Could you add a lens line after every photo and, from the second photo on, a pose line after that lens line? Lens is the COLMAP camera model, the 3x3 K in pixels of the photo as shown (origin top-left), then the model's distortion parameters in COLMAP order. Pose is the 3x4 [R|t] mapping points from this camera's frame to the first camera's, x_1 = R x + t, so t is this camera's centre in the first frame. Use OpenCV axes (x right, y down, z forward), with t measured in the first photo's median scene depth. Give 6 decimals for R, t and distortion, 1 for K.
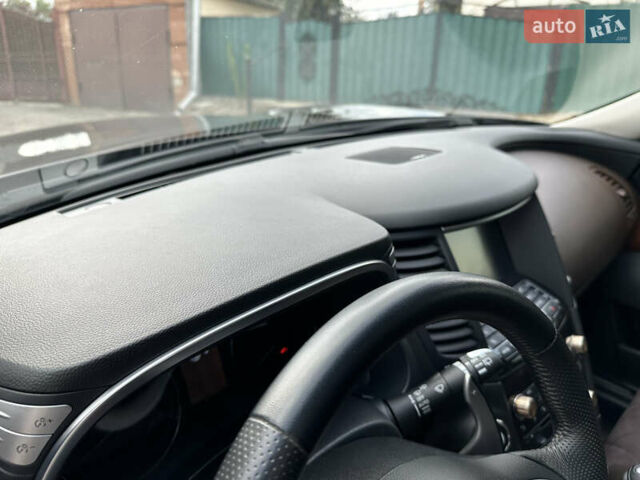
lens RADIAL K [[453.0, 0, 328.3], [0, 453.0, 239.6], [0, 0, 1]] dist [0.047918, -0.052036]
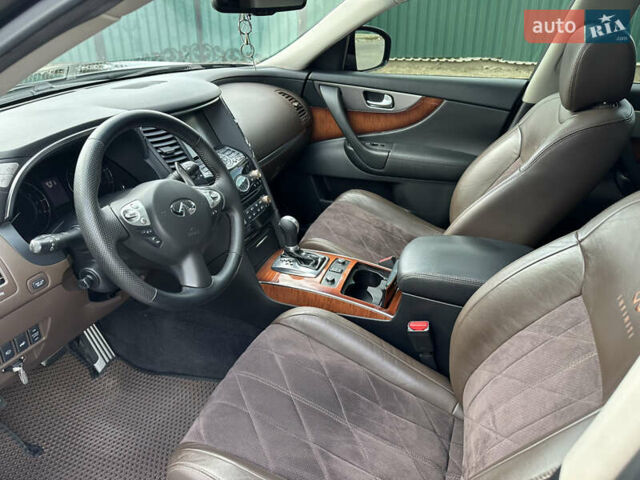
lens RADIAL K [[453.0, 0, 328.3], [0, 453.0, 239.6], [0, 0, 1]] dist [0.047918, -0.052036]
pose [[0.907181, -0.208281, 0.365572, 0.024543], [0.176489, 0.977115, 0.118736, 0.210440], [-0.381936, -0.043196, 0.923179, -0.633299]]
